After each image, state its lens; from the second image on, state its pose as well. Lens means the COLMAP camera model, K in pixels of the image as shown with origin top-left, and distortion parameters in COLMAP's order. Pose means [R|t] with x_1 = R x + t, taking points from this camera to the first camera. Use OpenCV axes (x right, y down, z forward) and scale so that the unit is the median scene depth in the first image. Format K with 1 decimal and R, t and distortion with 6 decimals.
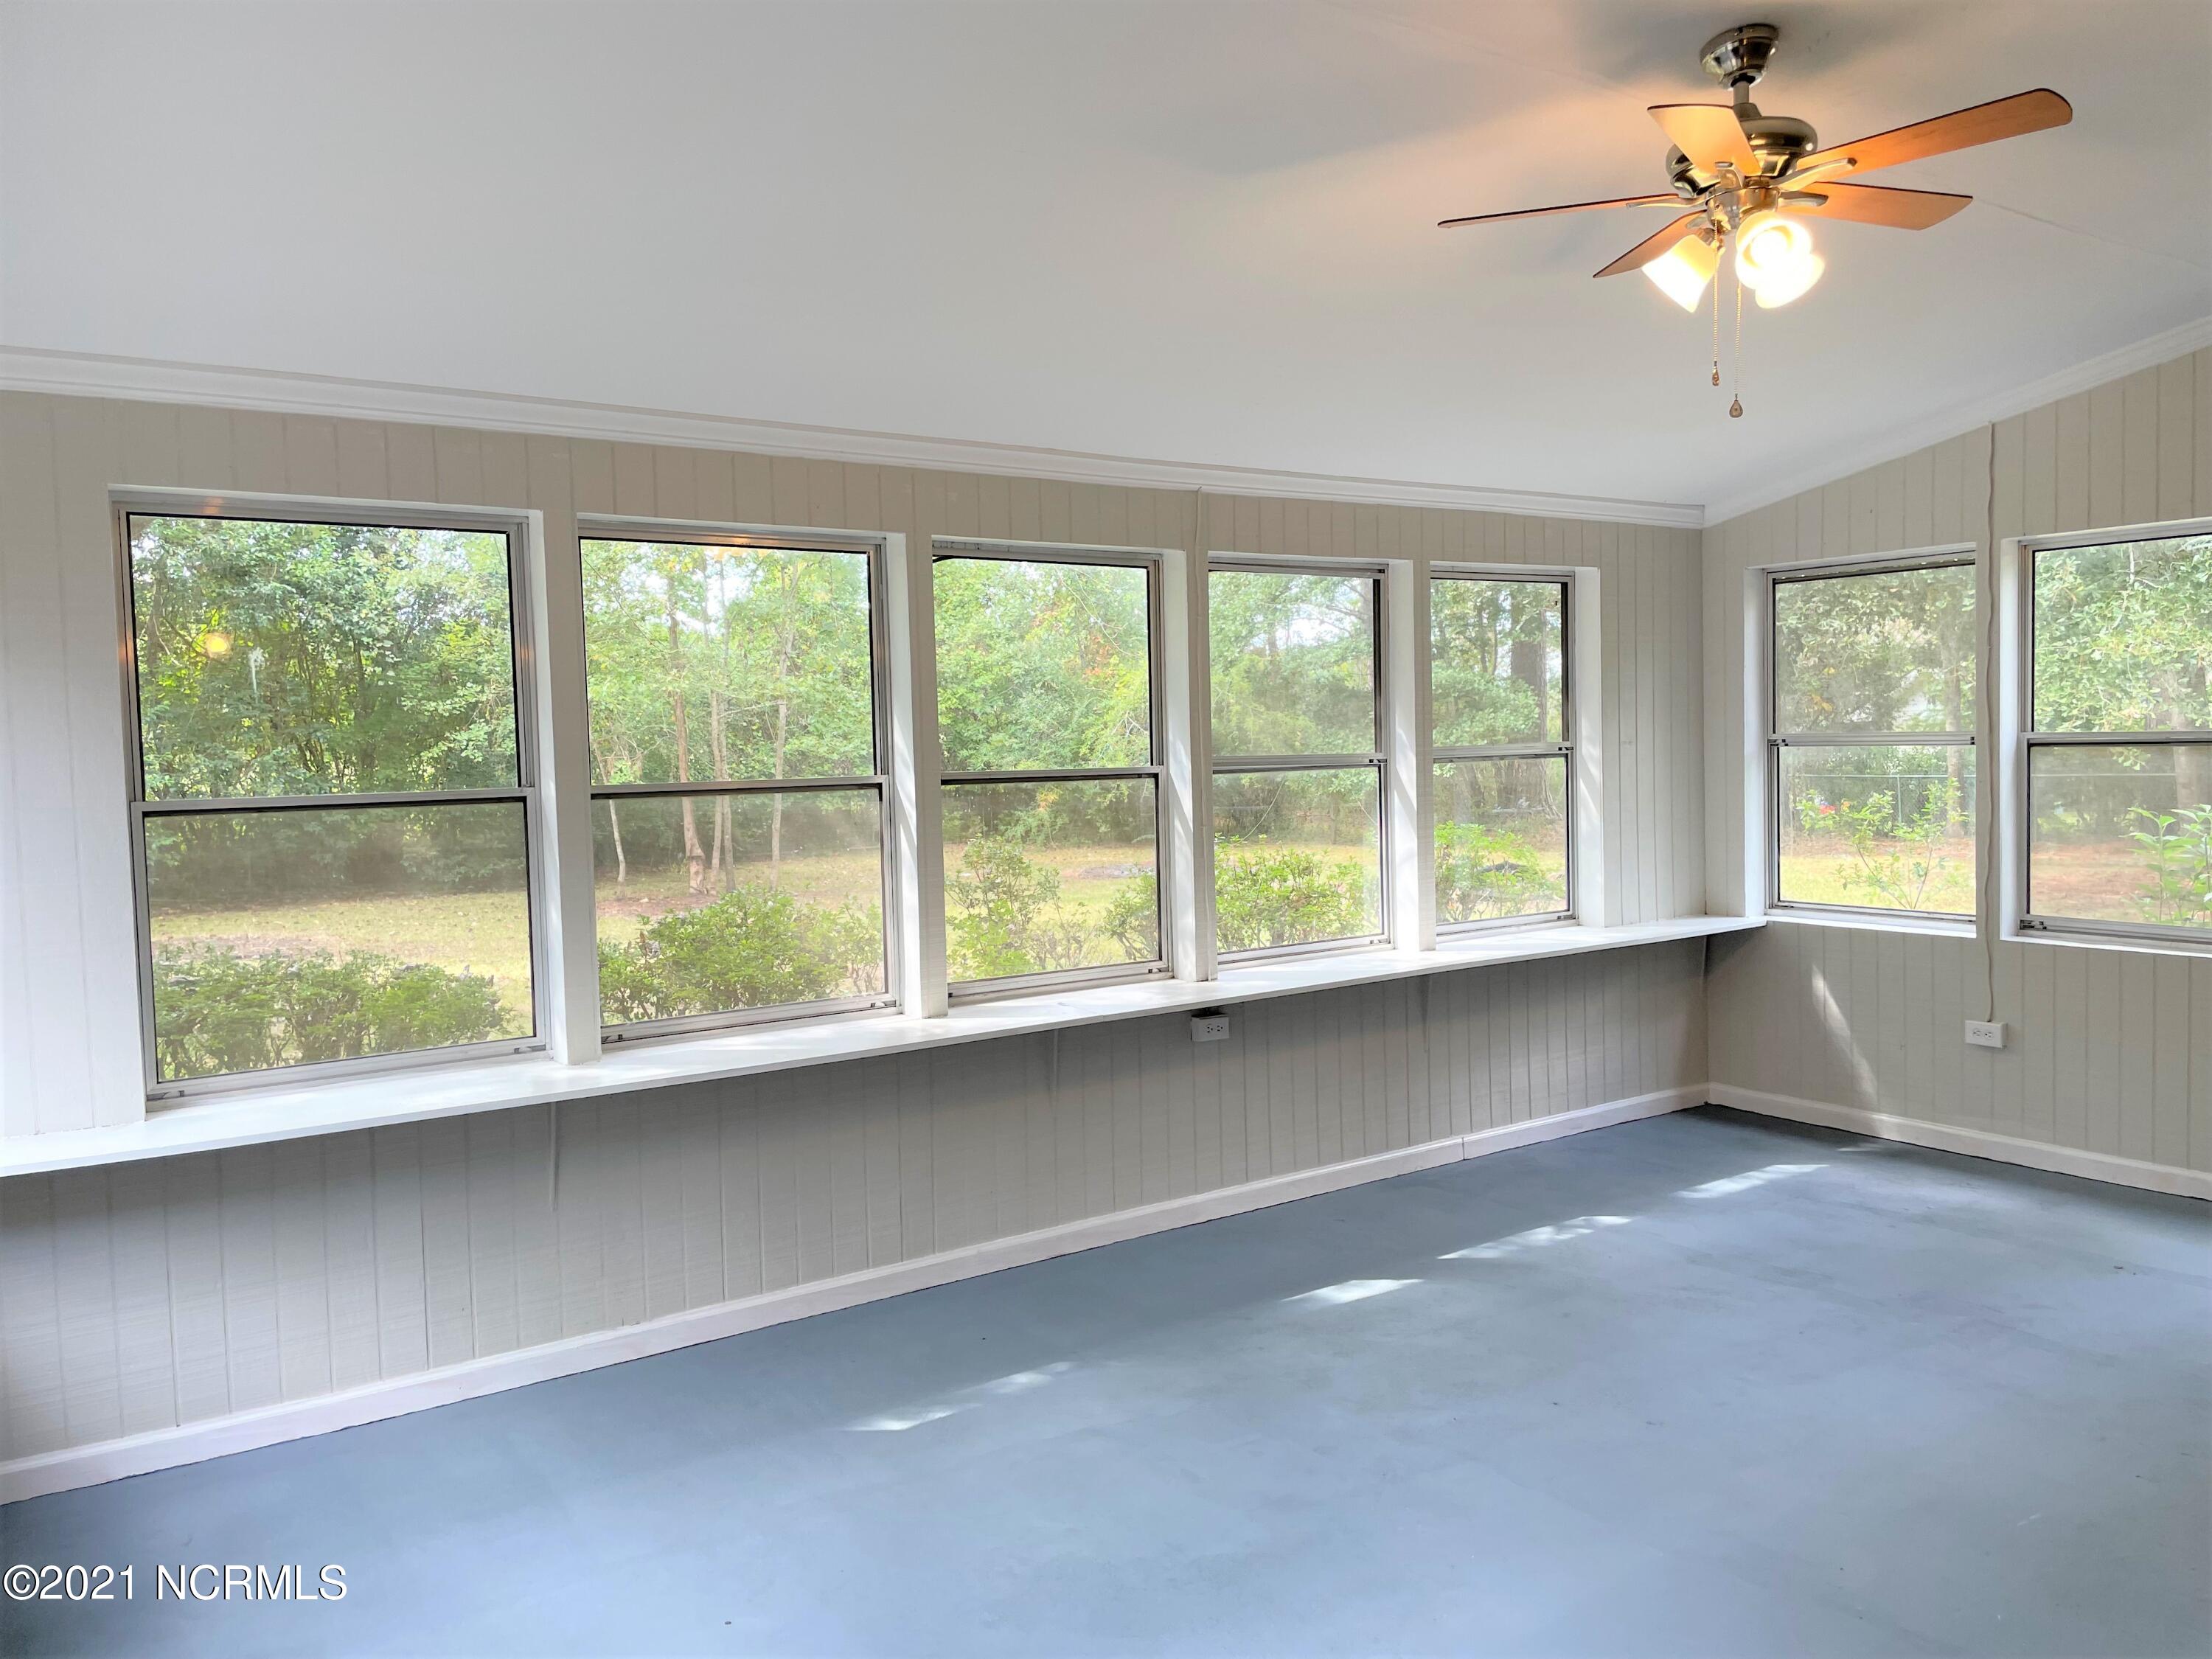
lens RADIAL K [[1681.9, 0, 1102.1], [0, 1681.9, 821.5], [0, 0, 1]] dist [0.072637, -0.098934]
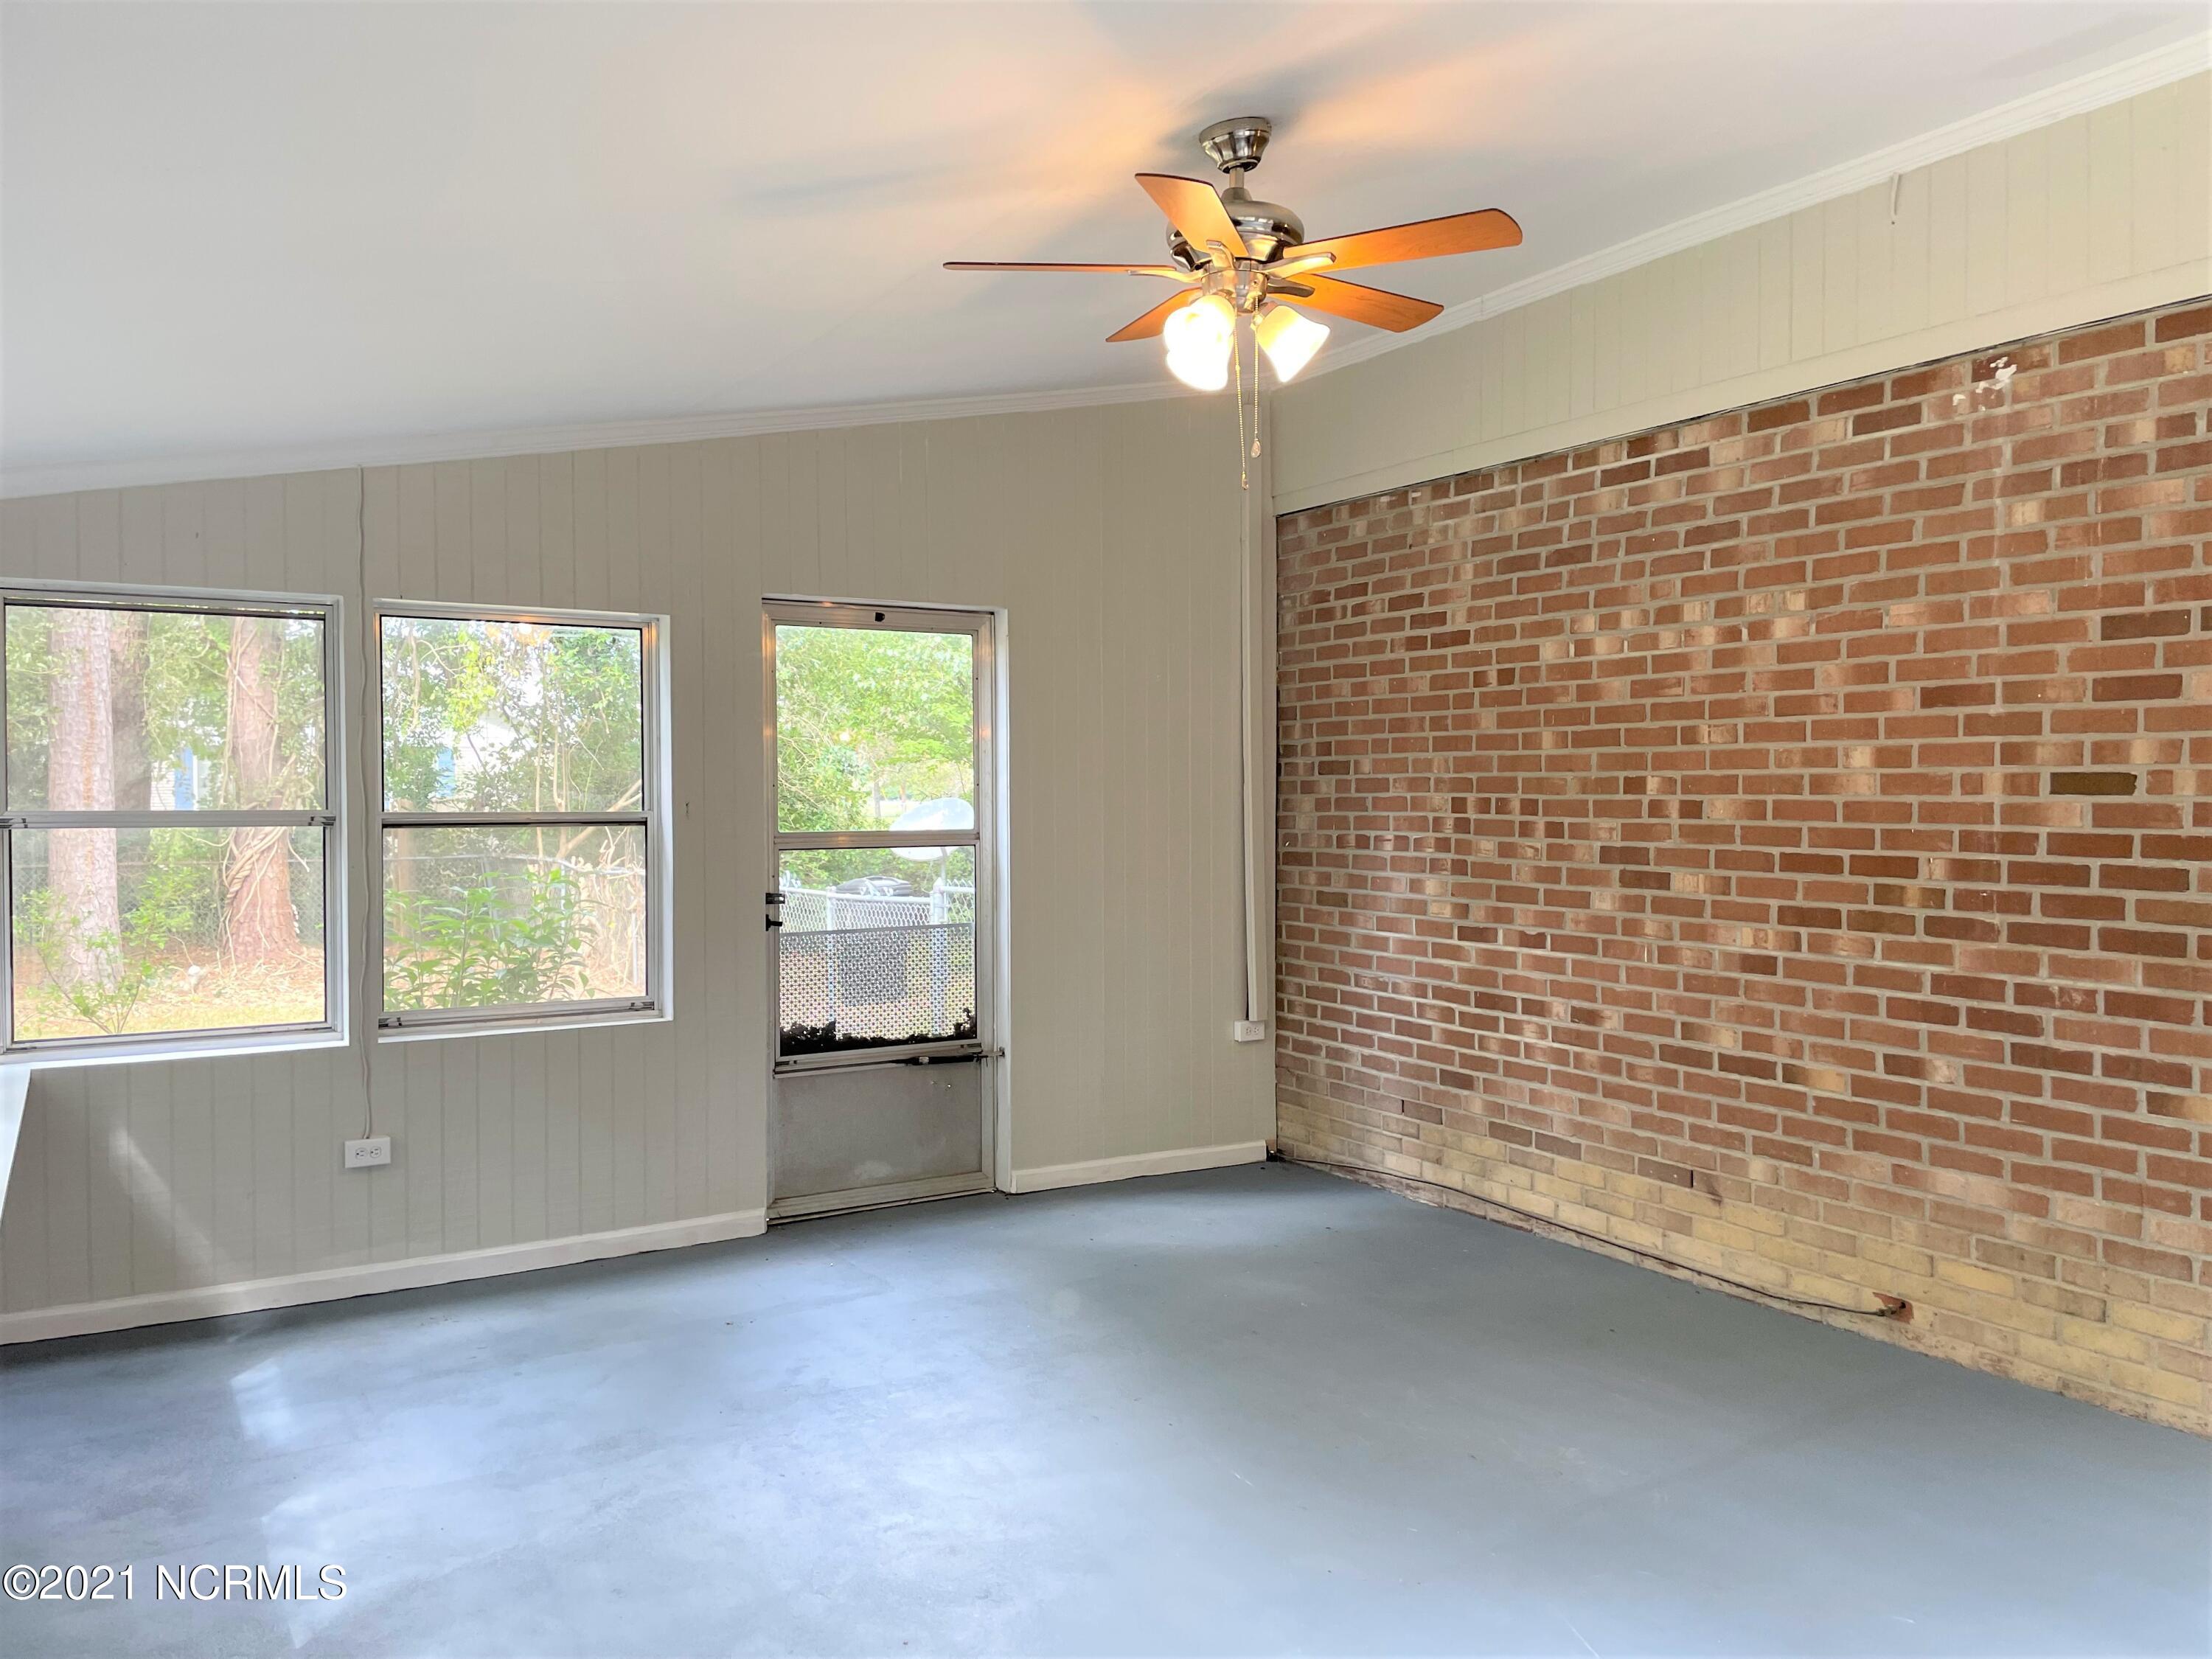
lens RADIAL K [[1681.9, 0, 1101.8], [0, 1681.9, 830.8], [0, 0, 1]] dist [0.072637, -0.098934]
pose [[0.072279, 0.000280, 0.997384, -0.344458], [0.059132, 0.998240, -0.004566, -0.015802], [-0.995630, 0.059307, 0.072136, 0.562395]]
